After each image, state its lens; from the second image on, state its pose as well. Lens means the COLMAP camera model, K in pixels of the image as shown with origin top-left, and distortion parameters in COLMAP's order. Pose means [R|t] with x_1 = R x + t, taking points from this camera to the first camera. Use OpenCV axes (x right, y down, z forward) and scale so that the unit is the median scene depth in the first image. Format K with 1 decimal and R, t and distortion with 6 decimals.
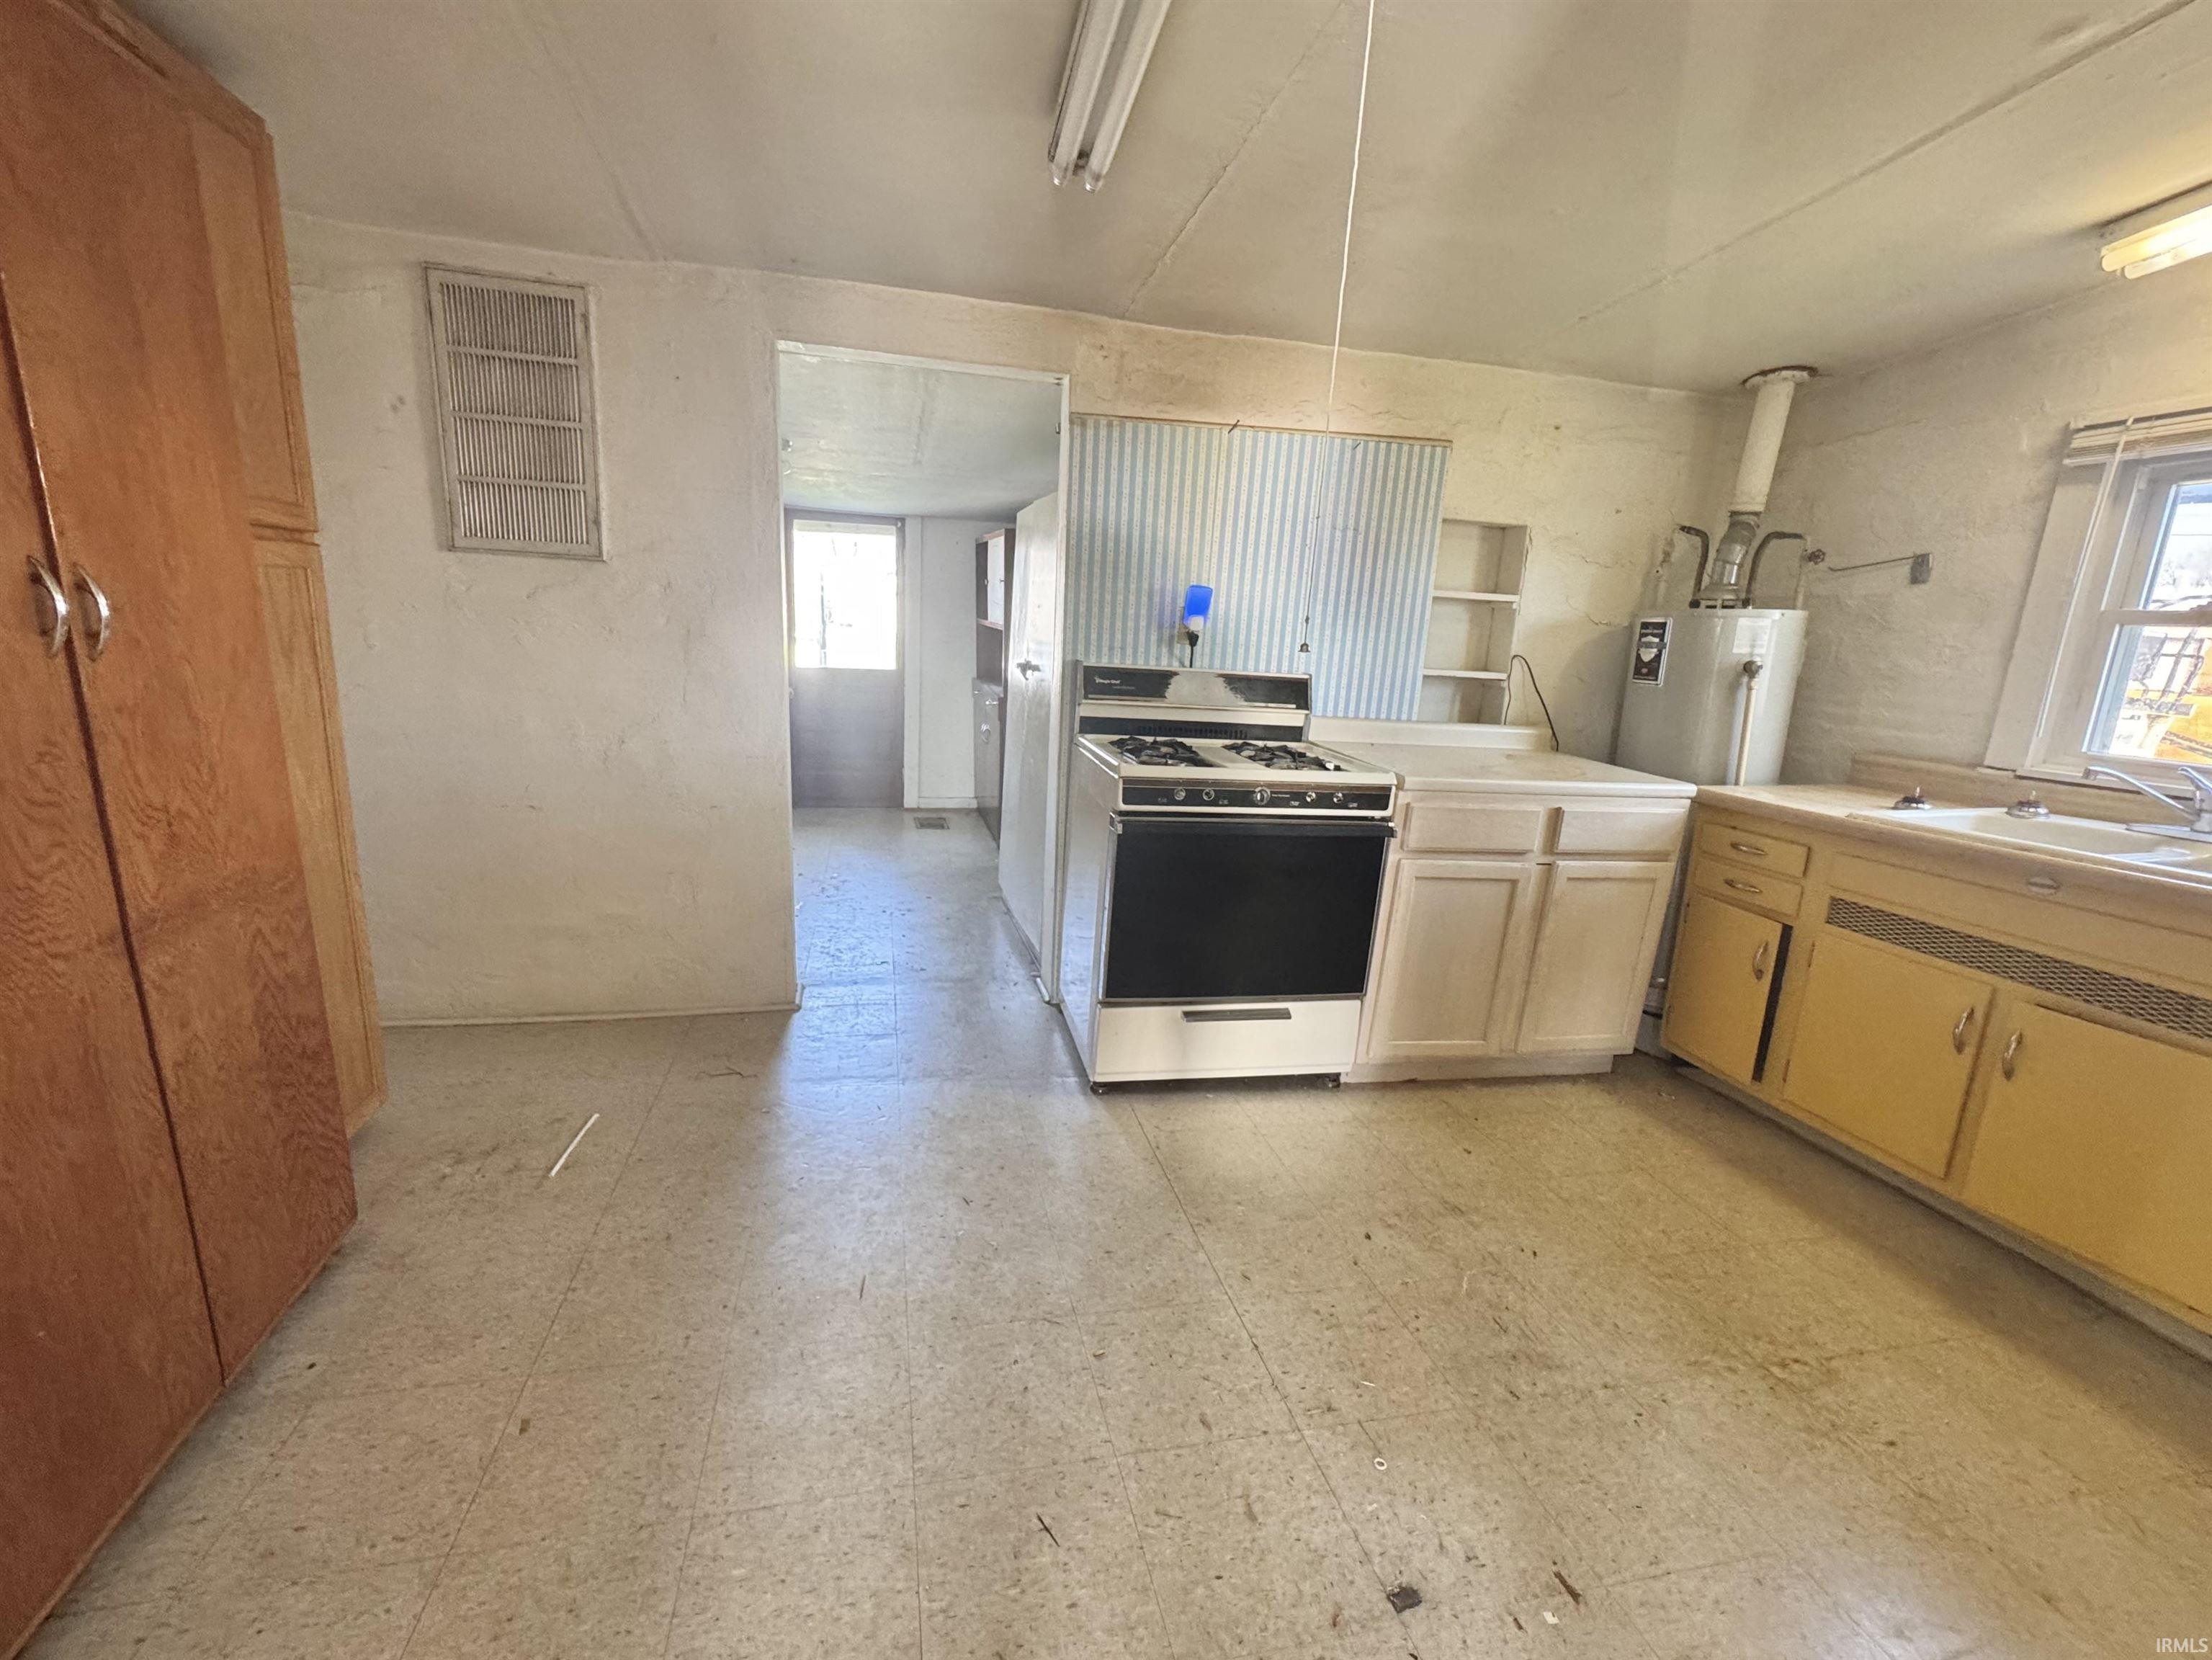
lens RADIAL K [[886.8, 0, 1051.7], [0, 886.8, 820.0], [0, 0, 1]] dist [-0.003909, 0.000627]
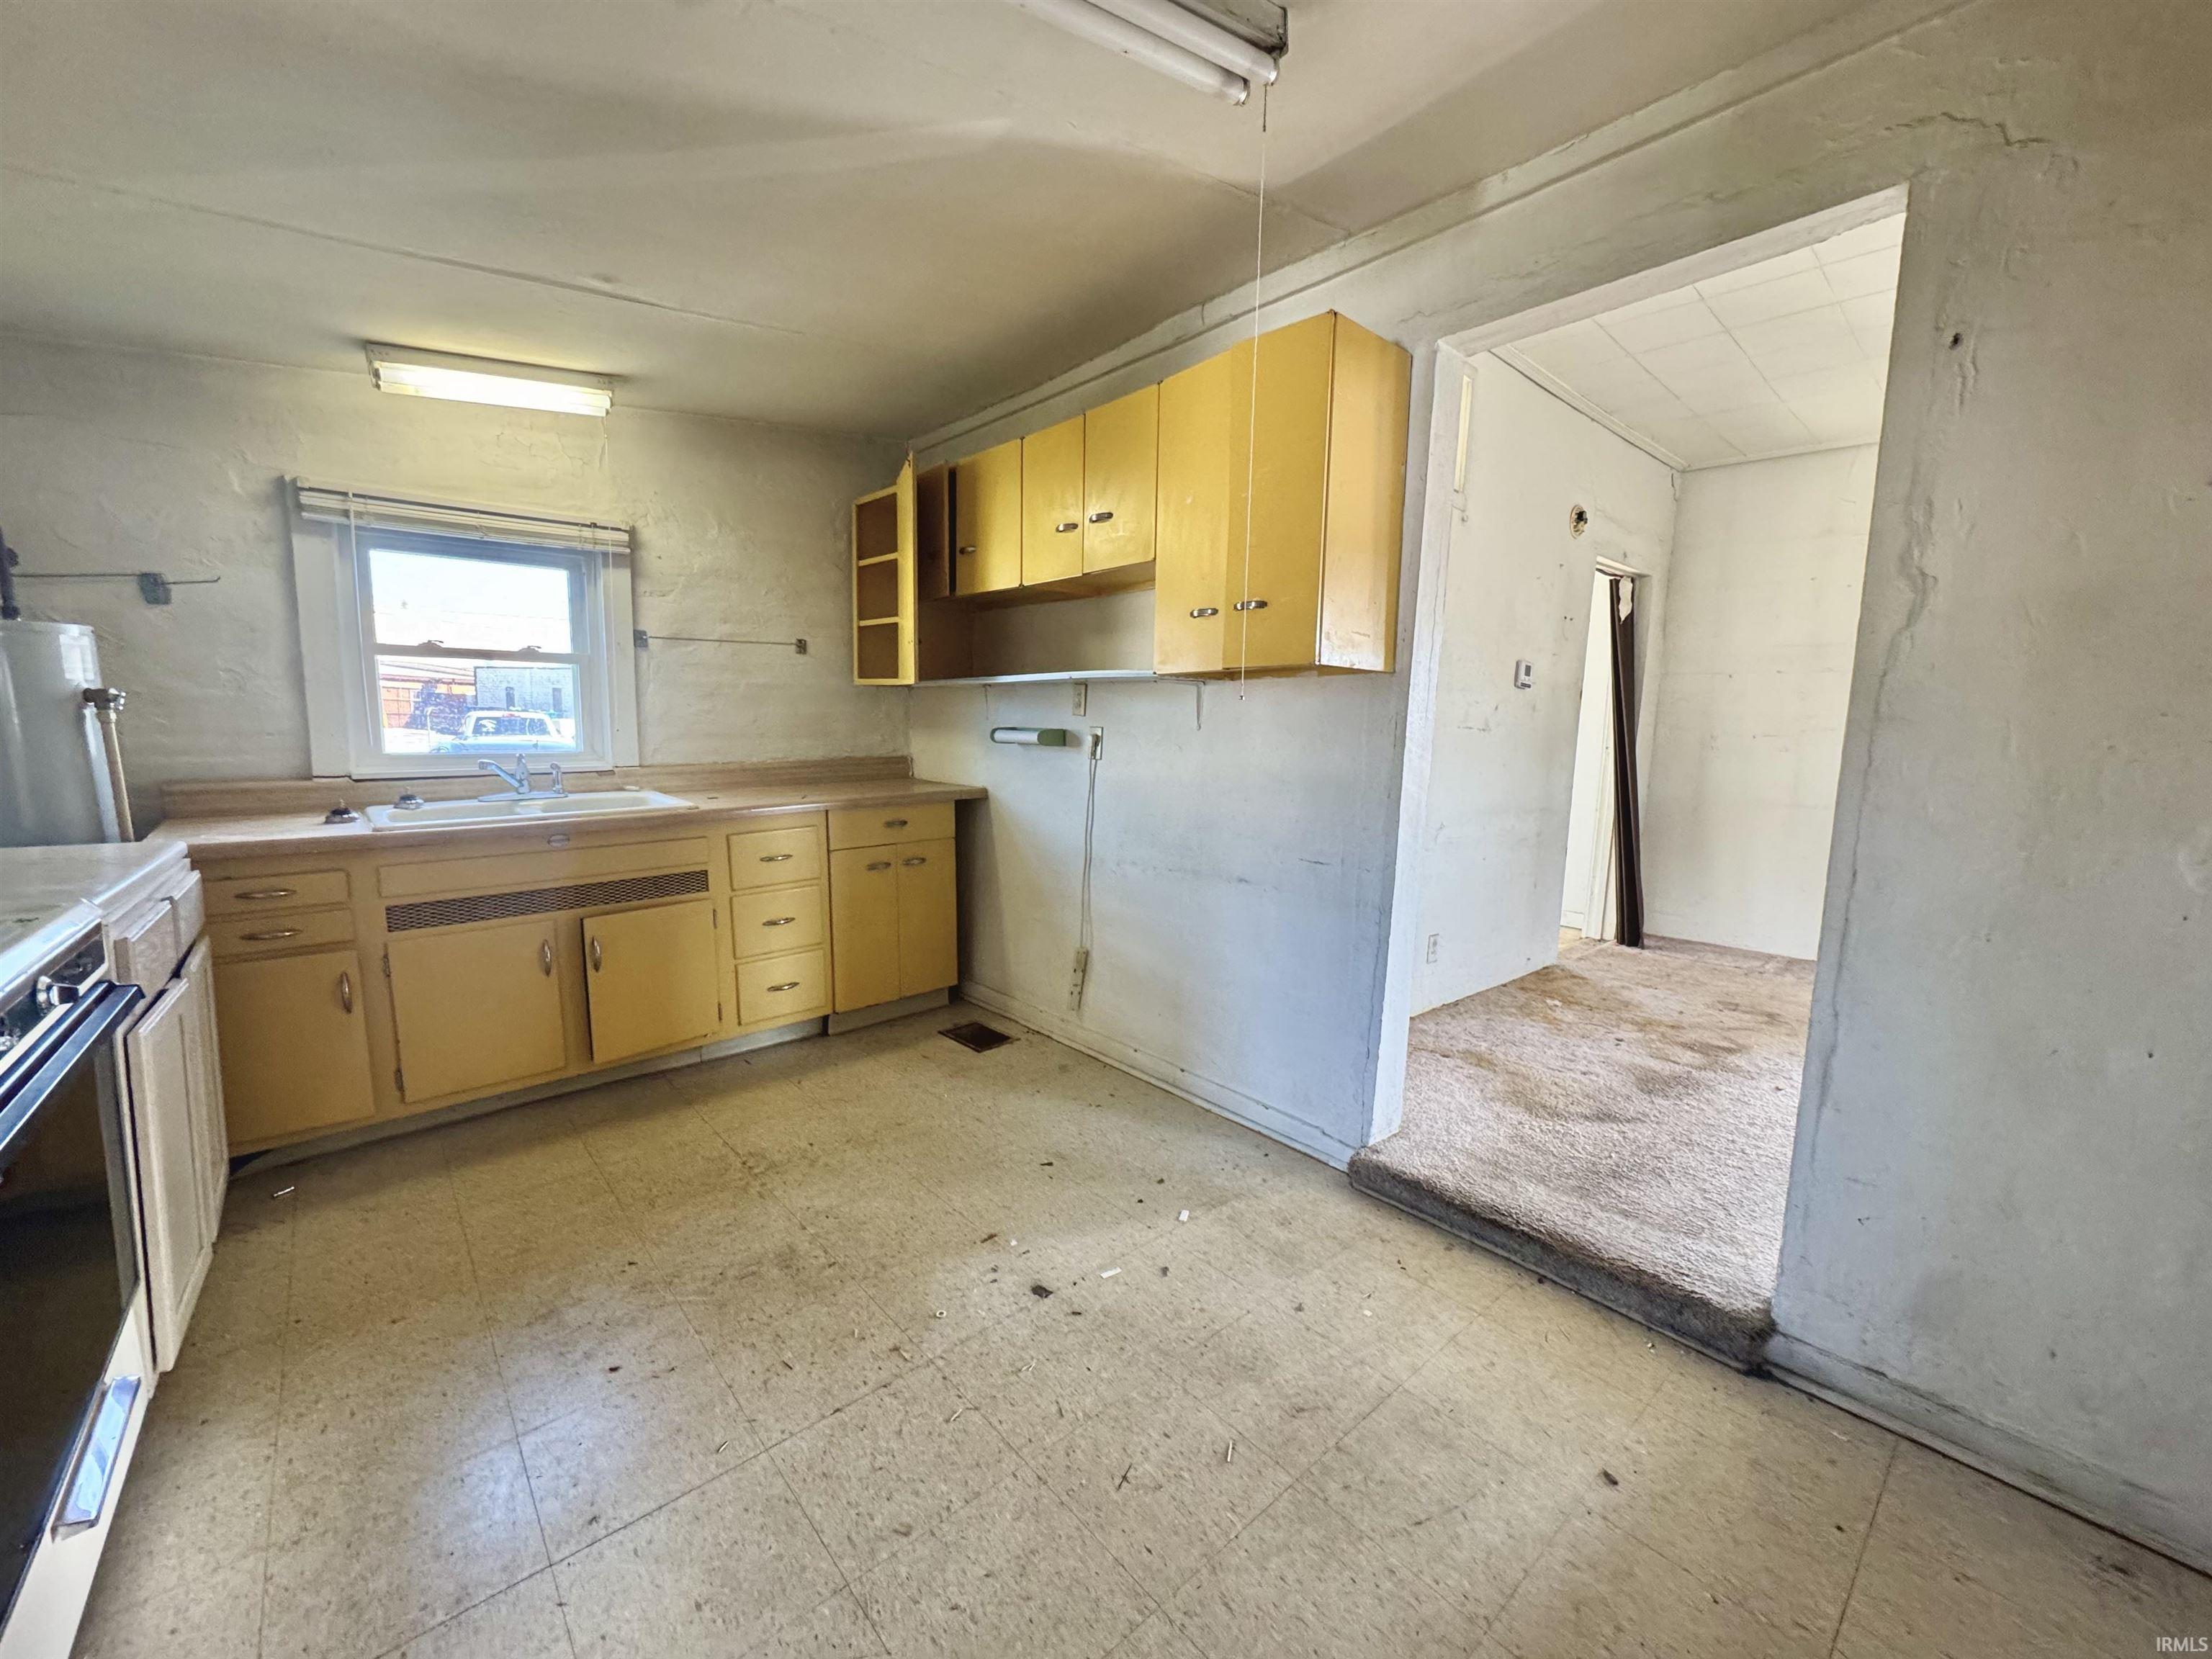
lens RADIAL K [[886.7, 0, 1105.6], [0, 886.7, 832.5], [0, 0, 1]] dist [-0.003909, 0.000627]
pose [[-0.493954, -0.161222, 0.854410, -0.477155], [0.150115, 0.952090, 0.266439, -0.164249], [-0.856432, 0.259869, -0.446086, 0.759756]]
